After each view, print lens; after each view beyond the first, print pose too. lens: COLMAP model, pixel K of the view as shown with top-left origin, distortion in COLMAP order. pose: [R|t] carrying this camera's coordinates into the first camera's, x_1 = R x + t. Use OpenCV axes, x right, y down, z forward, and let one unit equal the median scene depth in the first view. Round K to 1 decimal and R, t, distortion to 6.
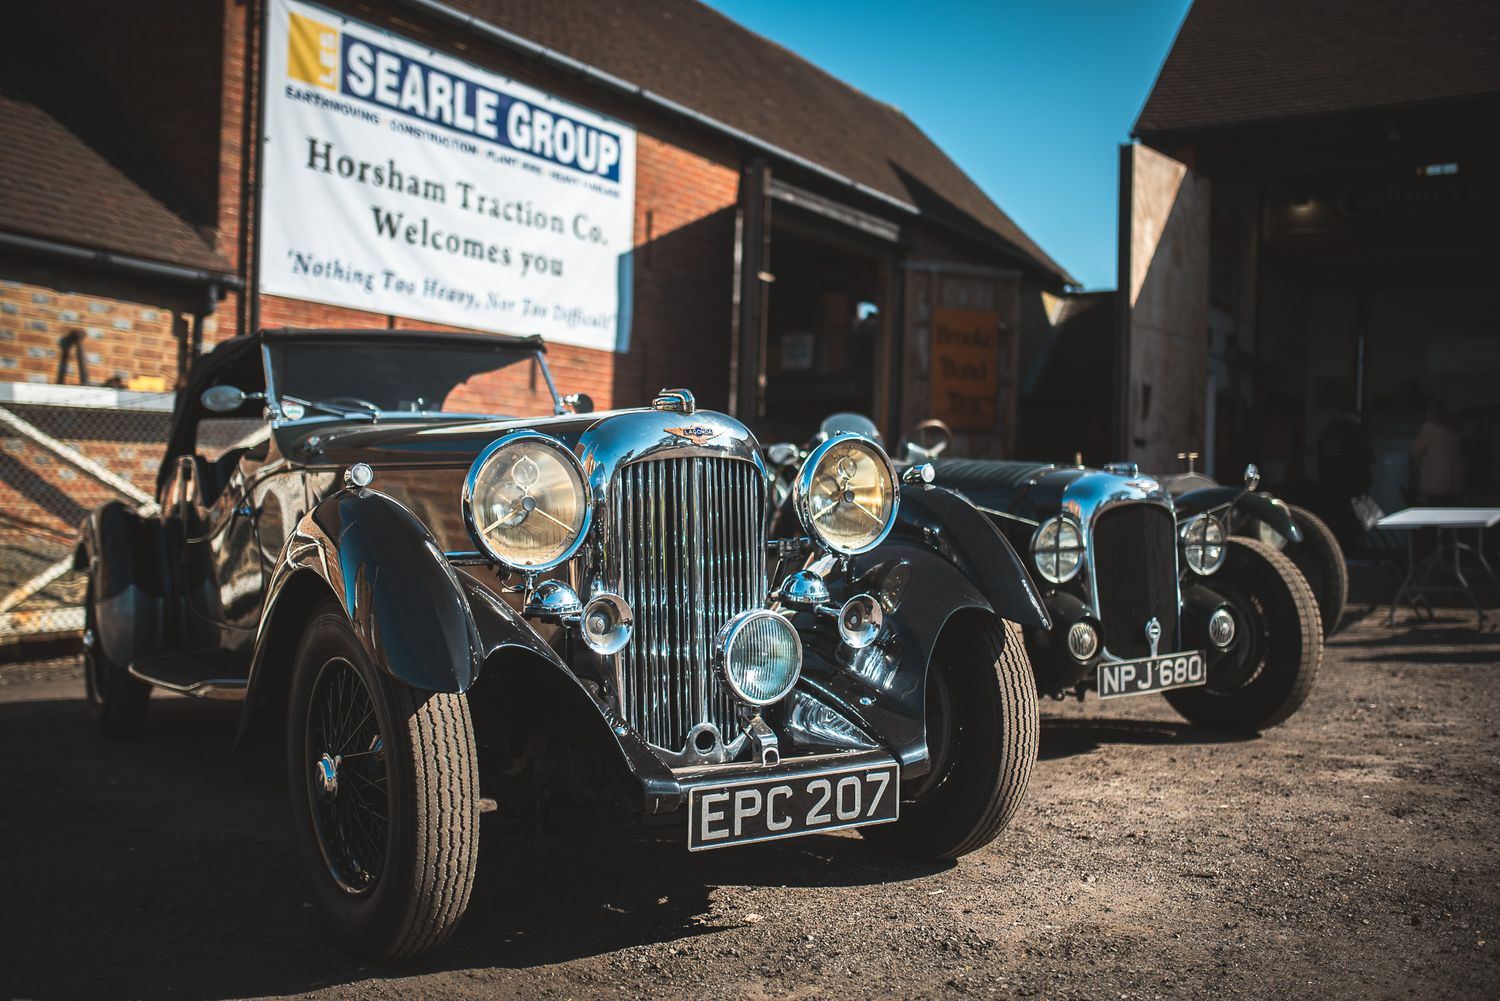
lens RADIAL K [[1480.1, 0, 750.9], [0, 1480.1, 500.2], [0, 0, 1]] dist [-0.025958, 0.000000]
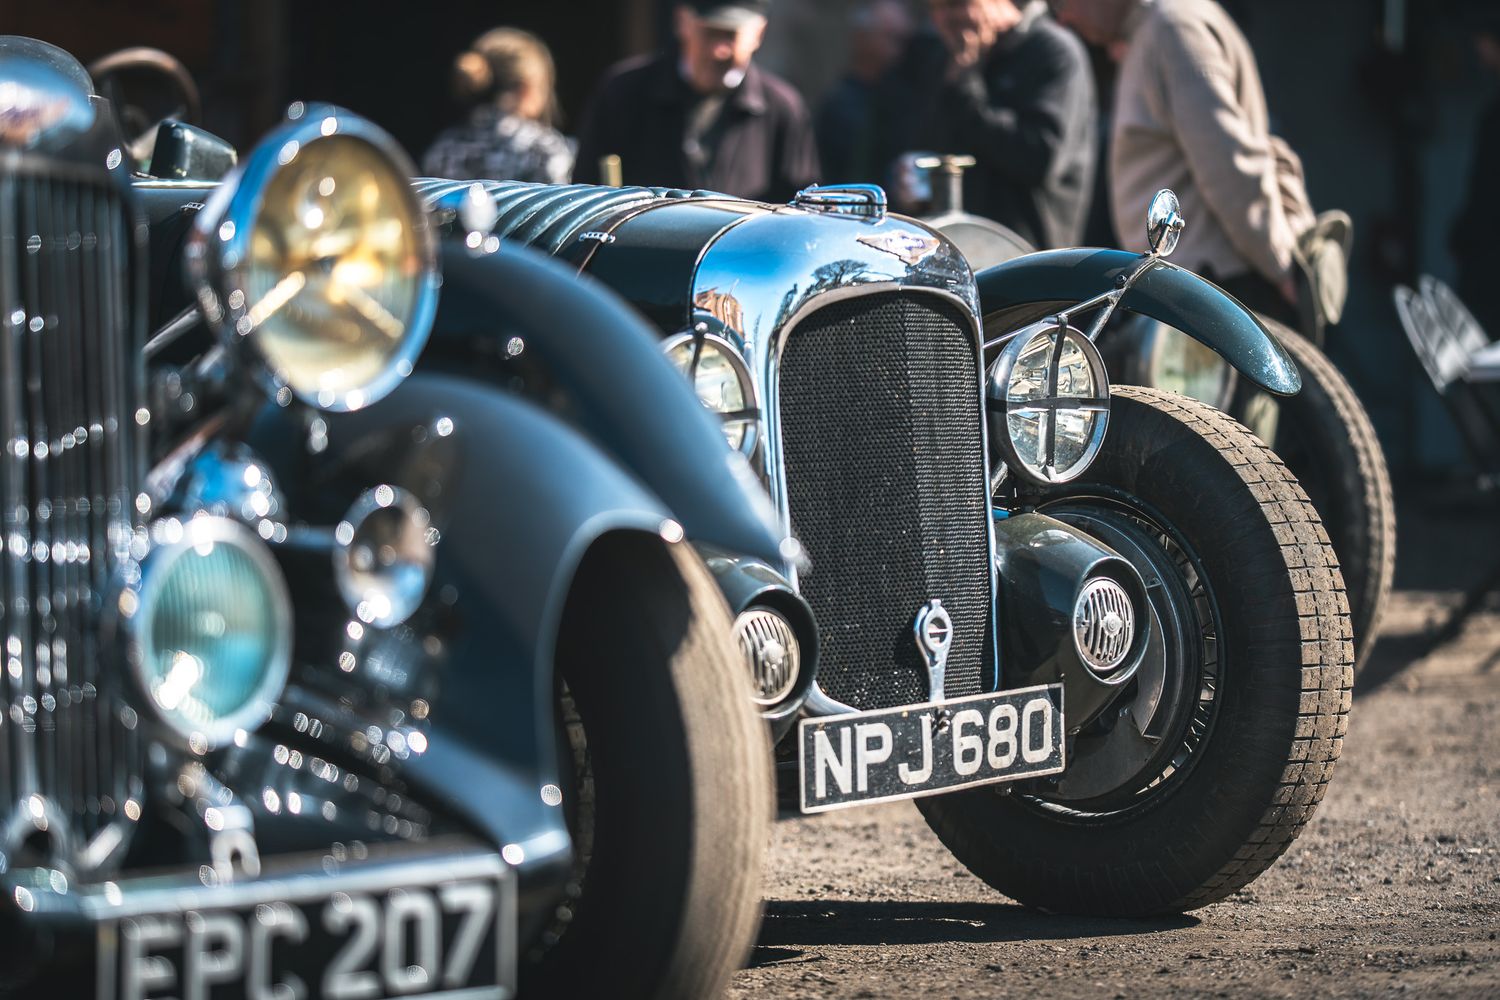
lens RADIAL K [[5834.2, 0, 750.0], [0, 5834.2, 499.8], [0, 0, 1]] dist [0.099824, 0.000000]
pose [[0.959513, -0.019334, 0.280999, -0.191074], [0.011437, 0.999493, 0.029717, 0.010555], [-0.281431, -0.025300, 0.959248, -0.414185]]
